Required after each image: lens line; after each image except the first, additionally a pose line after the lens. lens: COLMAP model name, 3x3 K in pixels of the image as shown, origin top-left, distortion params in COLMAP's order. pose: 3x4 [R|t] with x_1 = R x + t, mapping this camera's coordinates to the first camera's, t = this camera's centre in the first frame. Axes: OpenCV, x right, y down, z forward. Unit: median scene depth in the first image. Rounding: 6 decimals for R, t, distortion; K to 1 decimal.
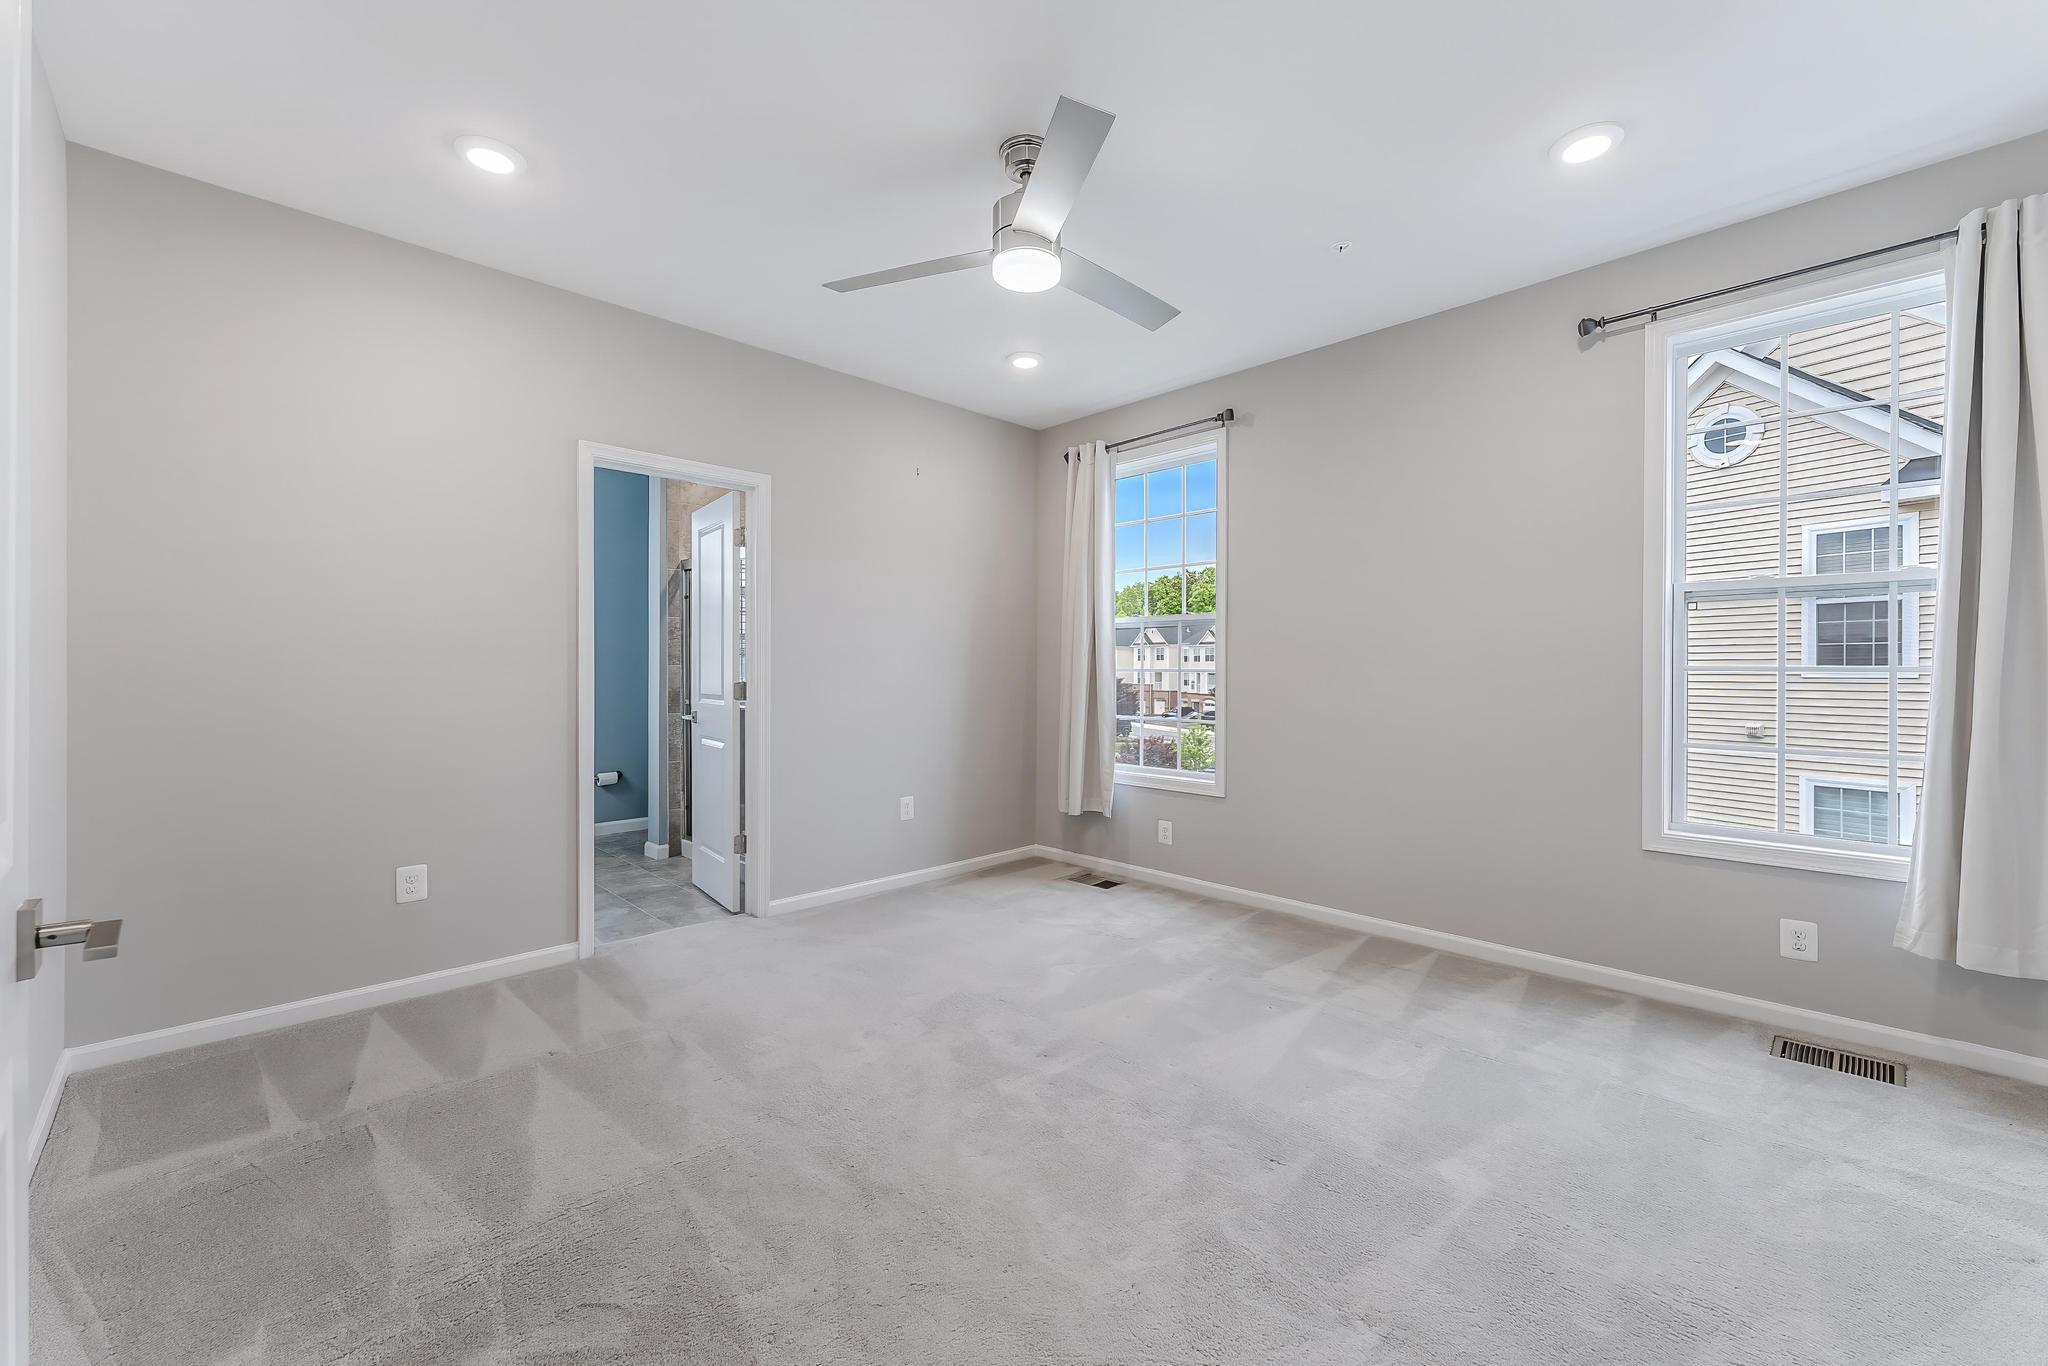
lens RADIAL K [[827.4, 0, 1038.4], [0, 827.4, 672.0], [0, 0, 1]] dist [0.002400, -0.001362]
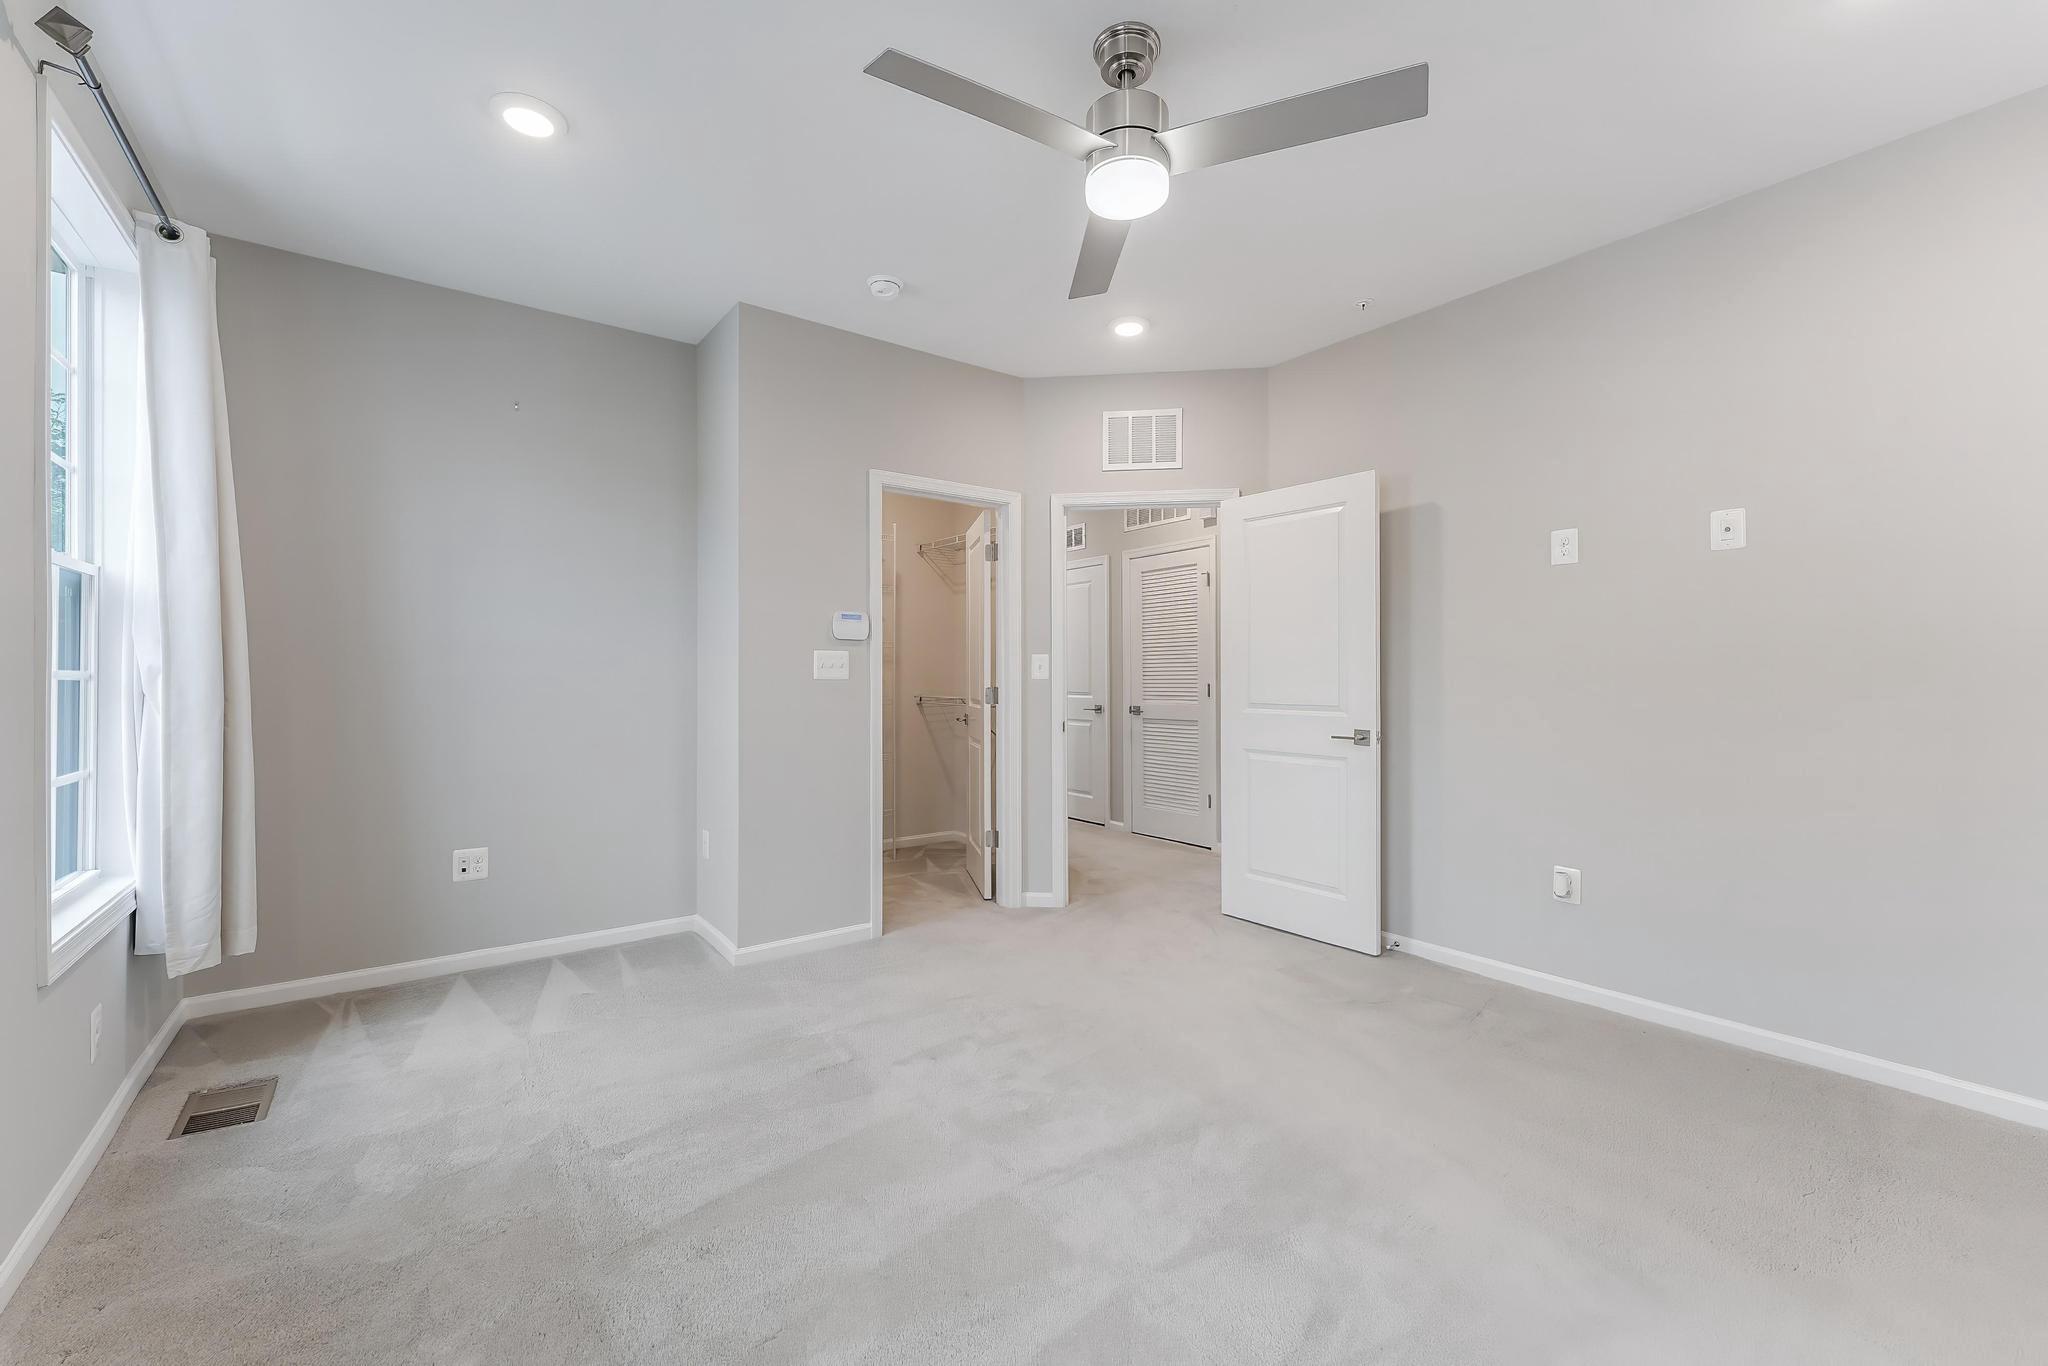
lens RADIAL K [[827.4, 0, 1021.3], [0, 827.4, 679.7], [0, 0, 1]] dist [0.002400, -0.001362]
pose [[-0.991682, 0.001389, 0.128703, -0.006811], [0.001872, 0.999992, 0.003628, 0.000546], [-0.128697, 0.003839, -0.991676, 1.252727]]
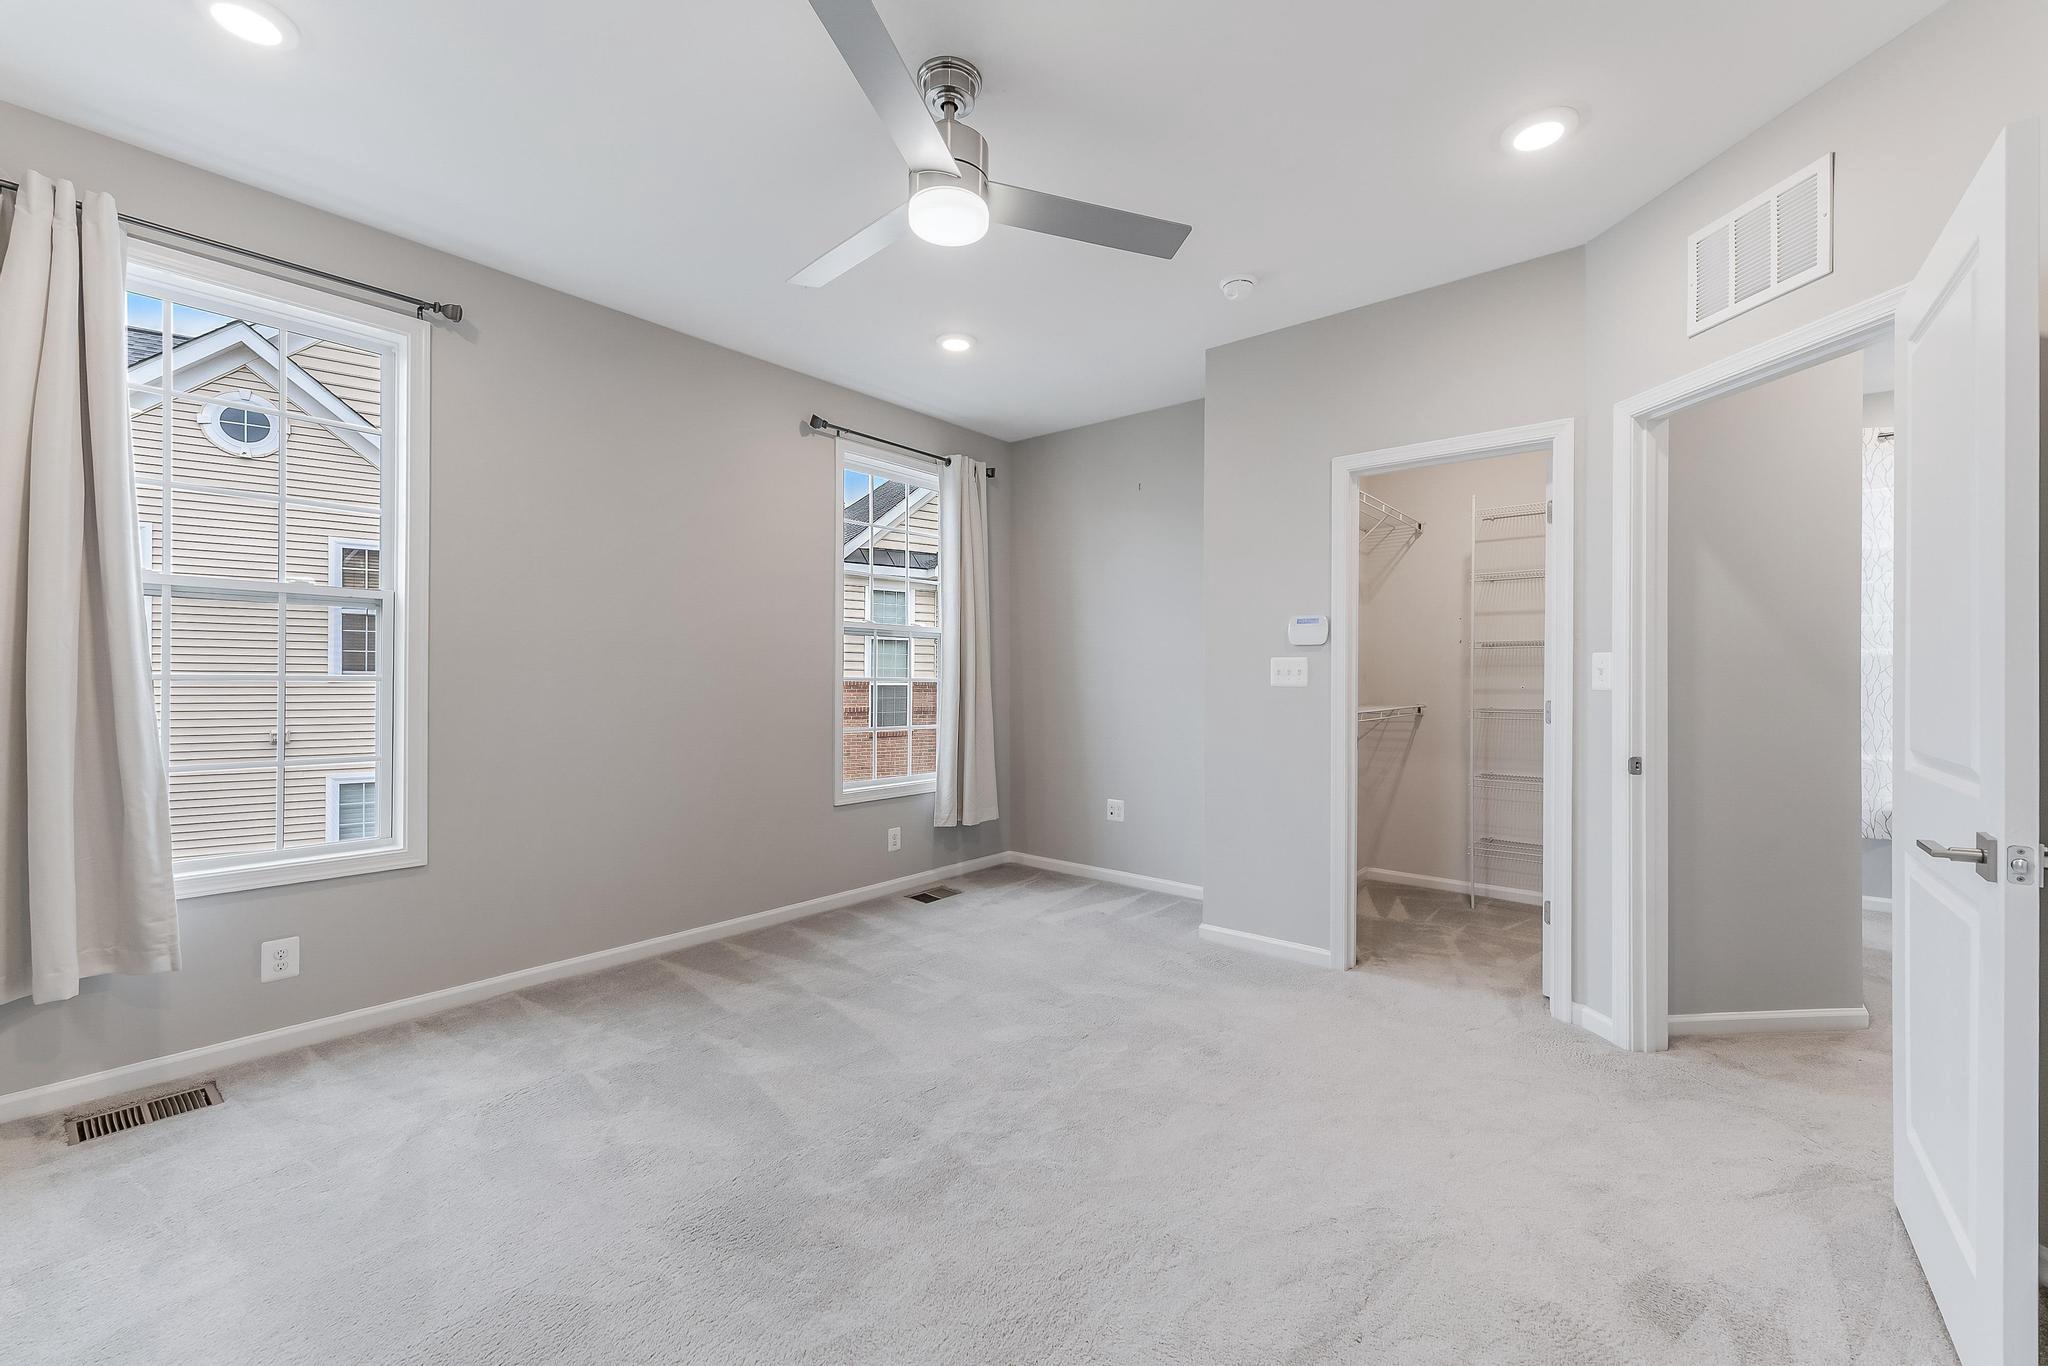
lens RADIAL K [[827.4, 0, 1024.1], [0, 827.4, 680.7], [0, 0, 1]] dist [0.002400, -0.001362]
pose [[-0.100328, -0.004118, 0.994946, -0.603685], [-0.003188, 0.999988, 0.003817, -0.005915], [-0.994949, -0.002789, -0.100340, 0.692918]]
